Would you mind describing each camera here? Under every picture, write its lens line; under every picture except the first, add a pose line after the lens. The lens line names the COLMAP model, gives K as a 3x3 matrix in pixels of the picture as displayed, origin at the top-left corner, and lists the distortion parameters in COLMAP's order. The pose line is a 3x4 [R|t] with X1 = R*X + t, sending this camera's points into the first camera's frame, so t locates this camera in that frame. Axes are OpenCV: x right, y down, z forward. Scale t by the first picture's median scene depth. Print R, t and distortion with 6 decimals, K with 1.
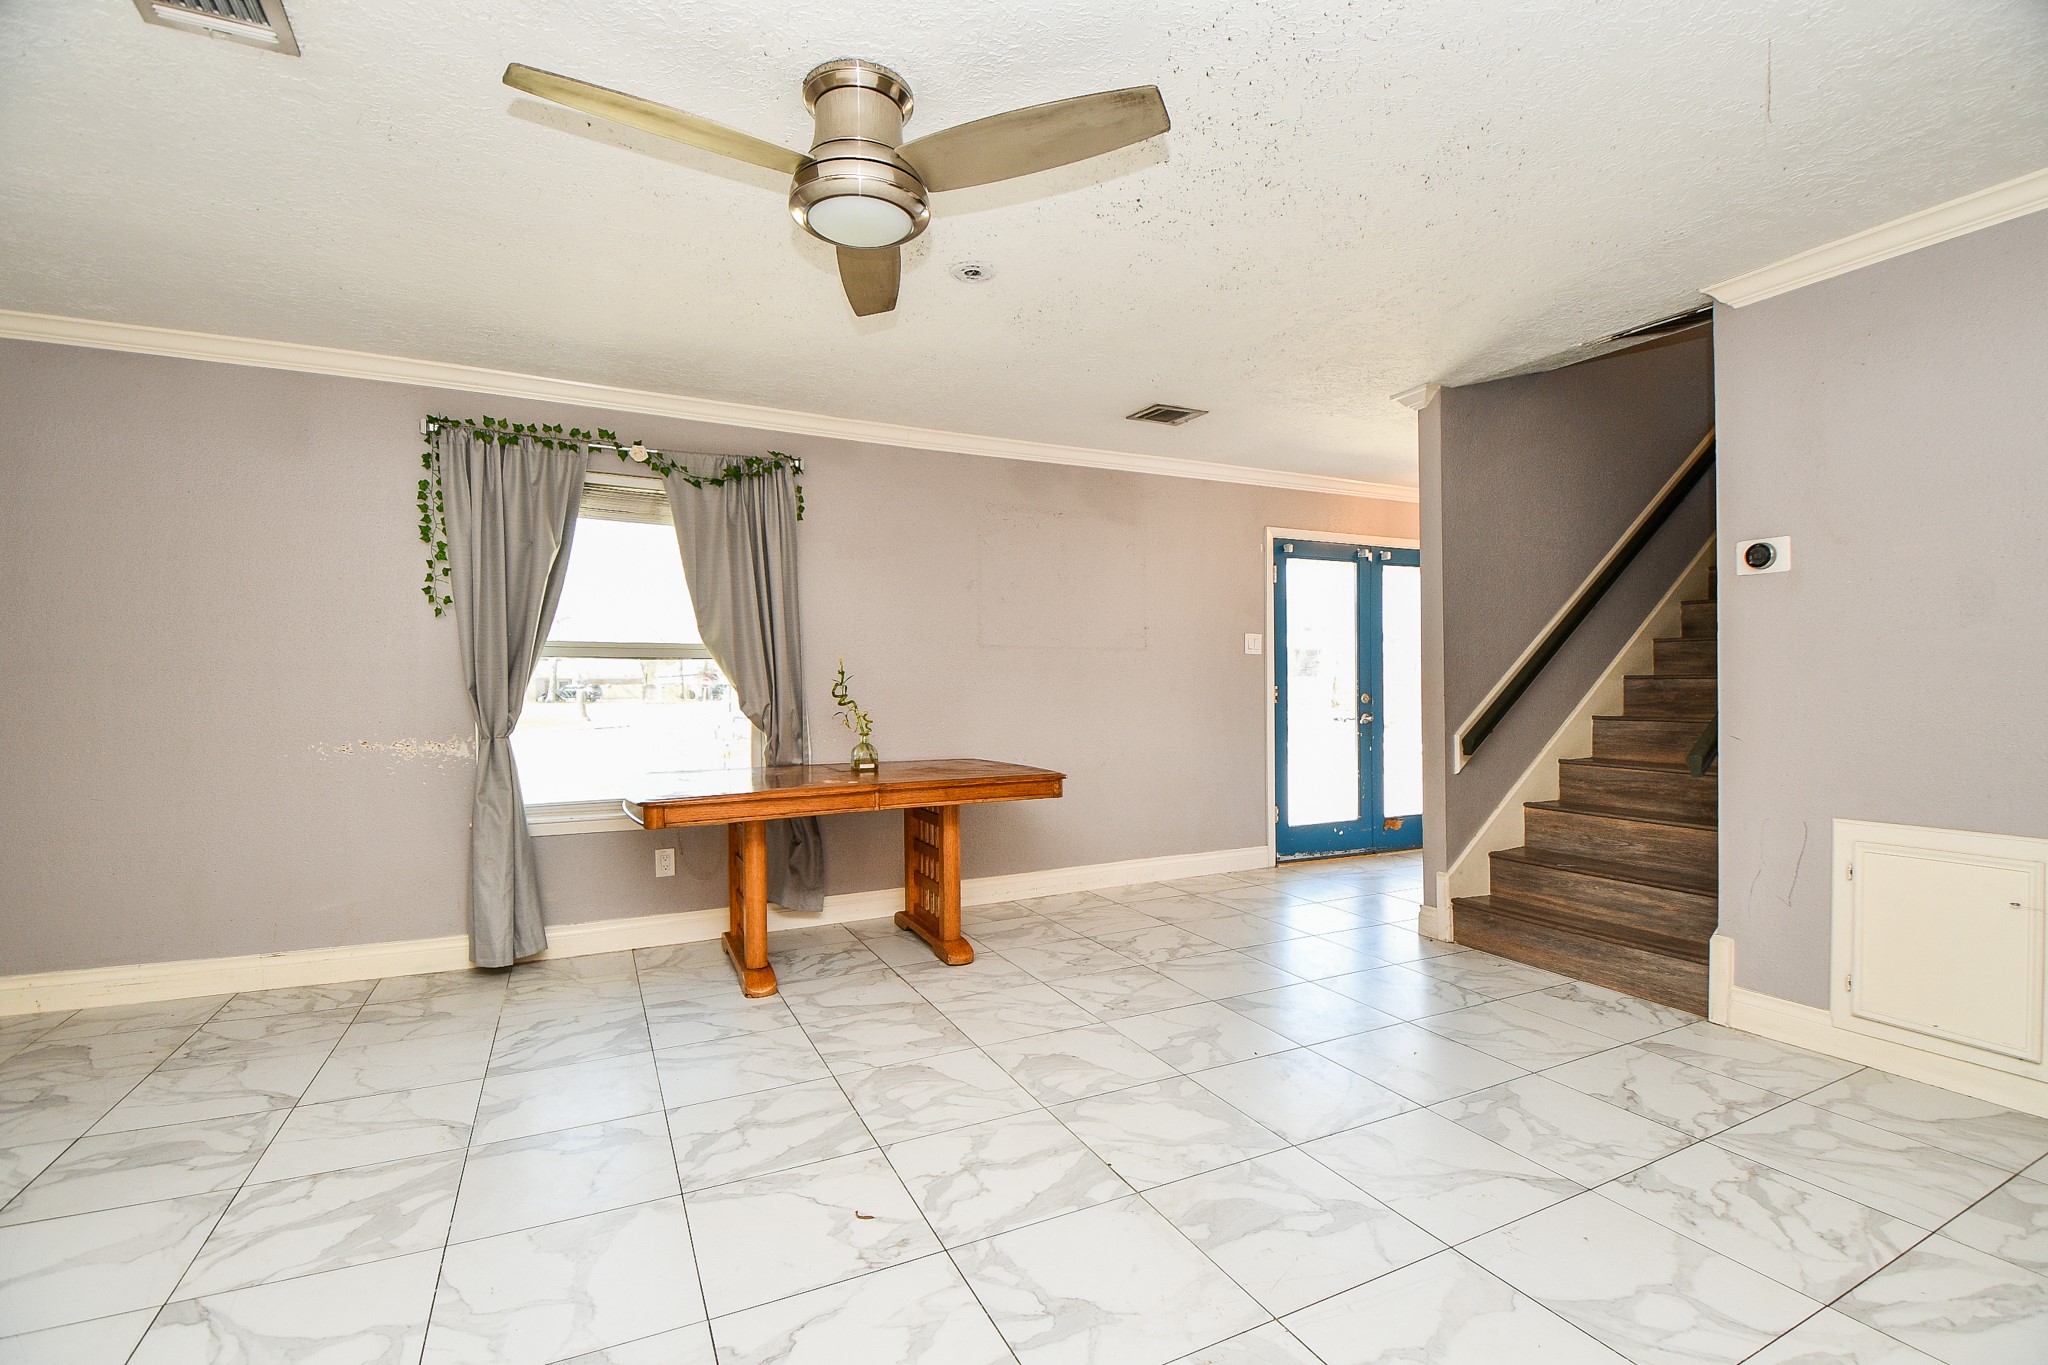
lens RADIAL K [[916.0, 0, 1033.5], [0, 916.0, 695.0], [0, 0, 1]] dist [0.001867, -0.017090]
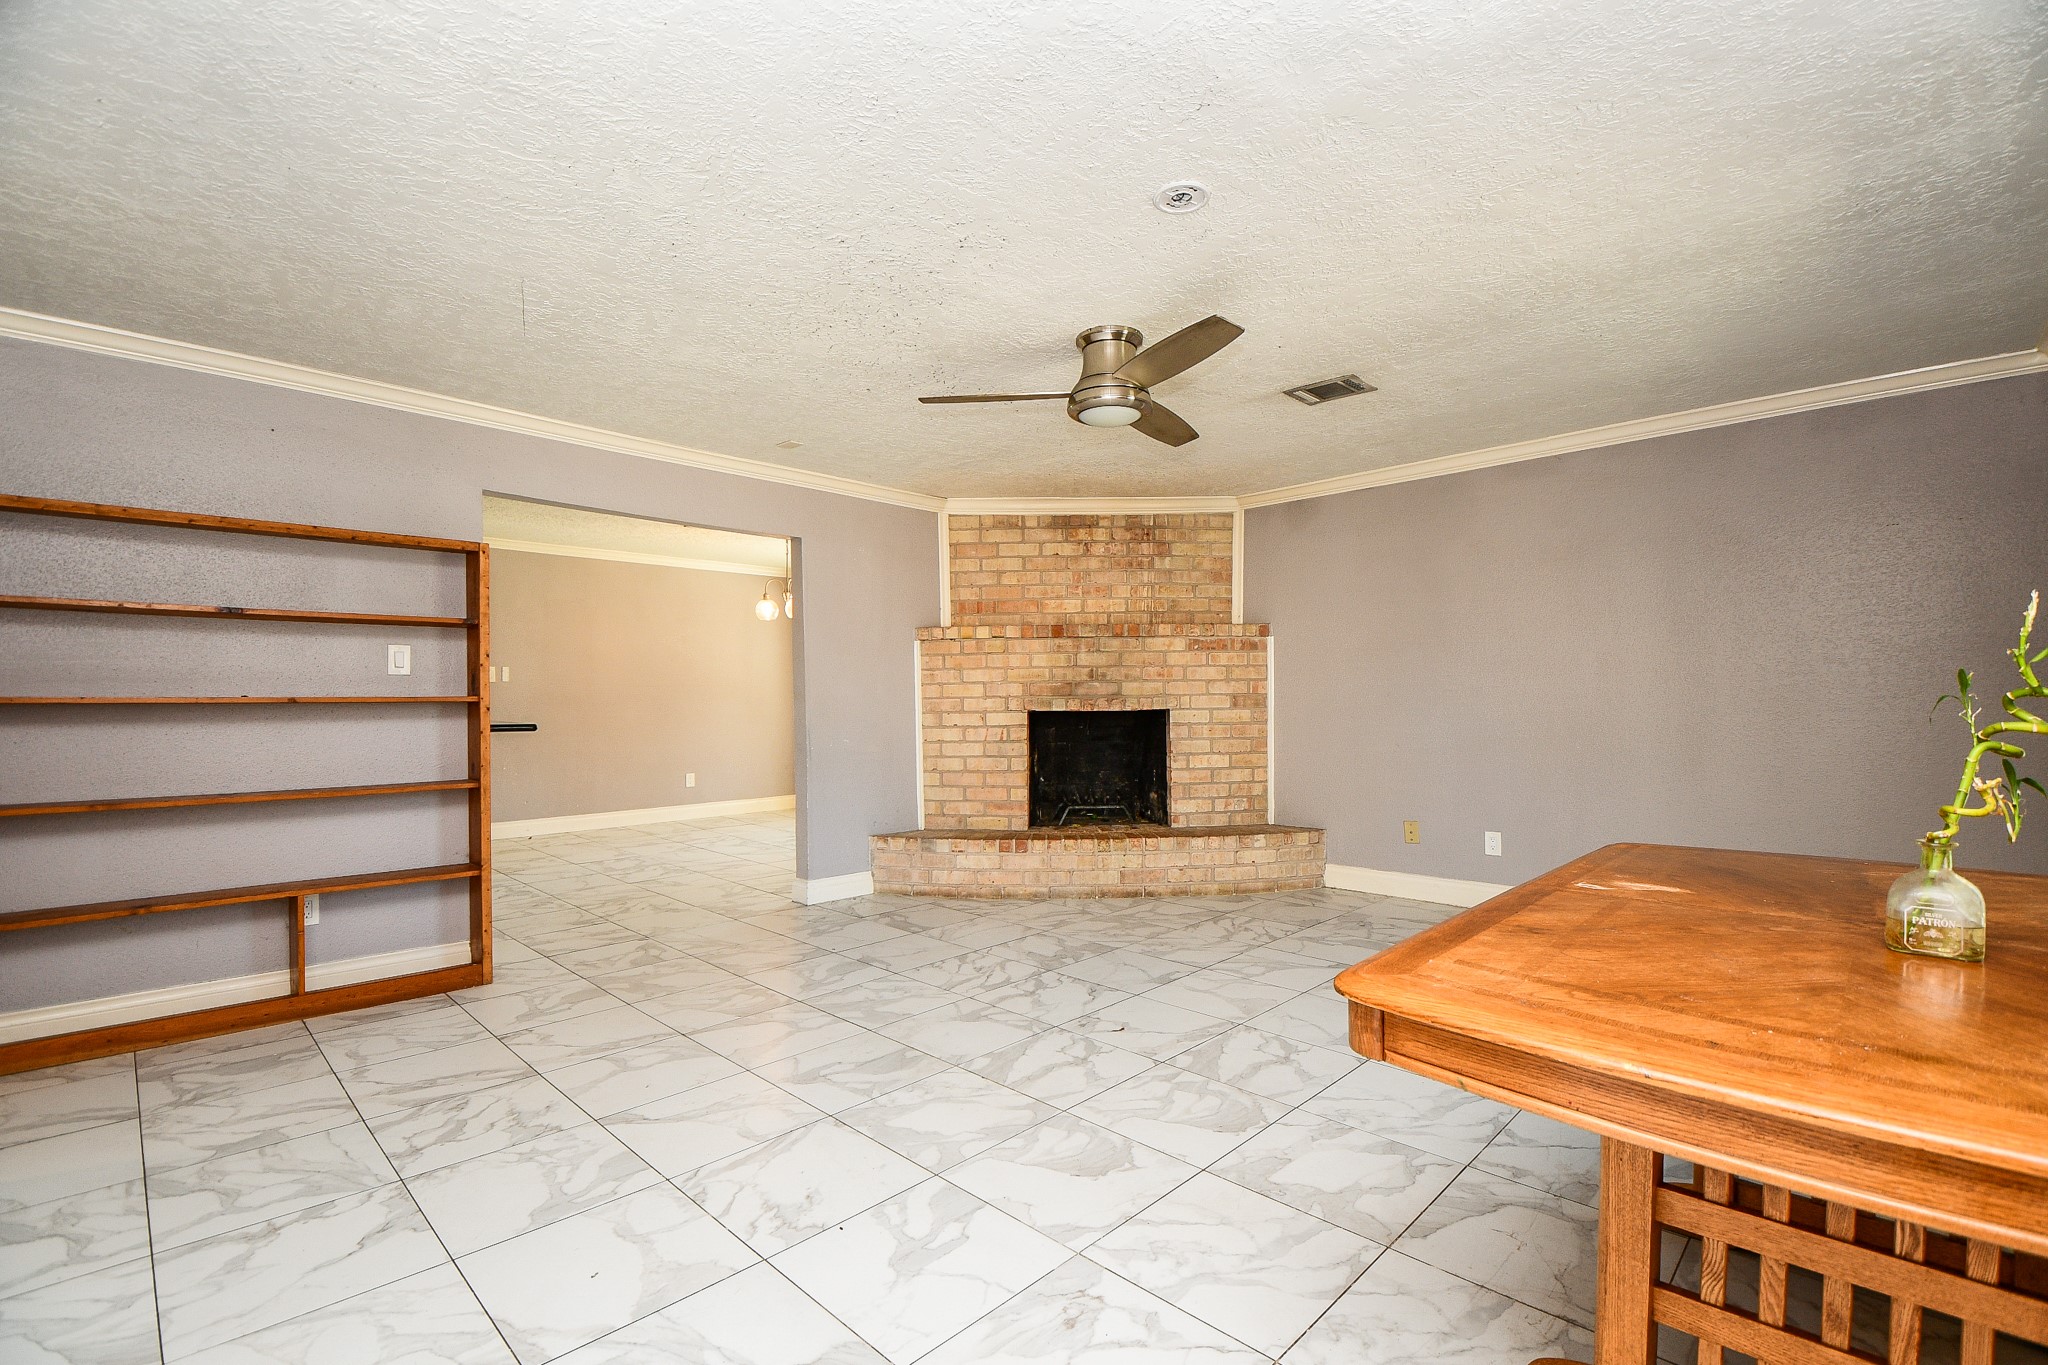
lens RADIAL K [[916.0, 0, 1033.5], [0, 916.0, 695.0], [0, 0, 1]] dist [0.001867, -0.017090]
pose [[-0.945077, 0.012519, -0.326609, 0.399088], [0.007950, 0.999851, 0.015320, -0.036213], [0.326752, 0.011882, -0.945035, 2.079621]]
